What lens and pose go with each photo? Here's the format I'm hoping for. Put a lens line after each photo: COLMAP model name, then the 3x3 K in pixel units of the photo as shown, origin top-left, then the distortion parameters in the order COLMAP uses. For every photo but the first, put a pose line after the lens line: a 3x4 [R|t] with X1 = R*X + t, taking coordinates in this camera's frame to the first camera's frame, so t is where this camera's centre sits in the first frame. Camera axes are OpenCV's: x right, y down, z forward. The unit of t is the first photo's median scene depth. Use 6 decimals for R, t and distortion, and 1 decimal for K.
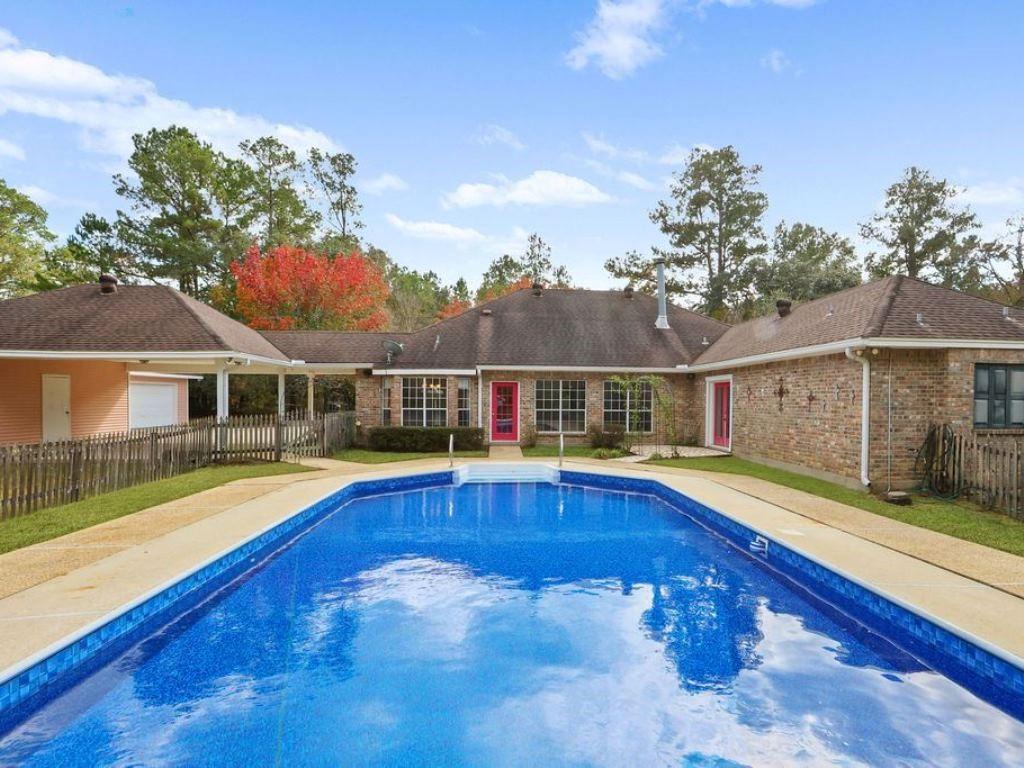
lens RADIAL K [[474.4, 0, 512.0], [0, 474.4, 384.0], [0, 0, 1]] dist [-0.018724, 0.000109]
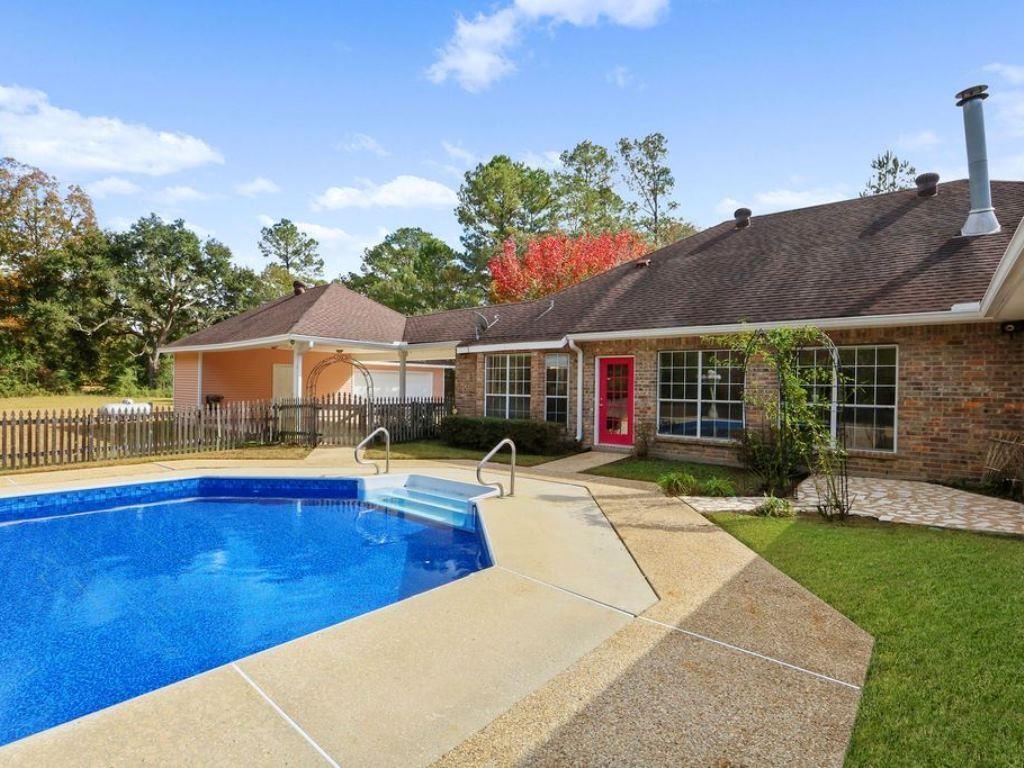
lens RADIAL K [[474.4, 0, 512.0], [0, 474.4, 384.0], [0, 0, 1]] dist [-0.018724, 0.000109]
pose [[0.756911, -0.000640, -0.653518, 0.313870], [0.013517, 0.999801, 0.014677, 0.021650], [0.653378, -0.019943, 0.756769, 0.397976]]
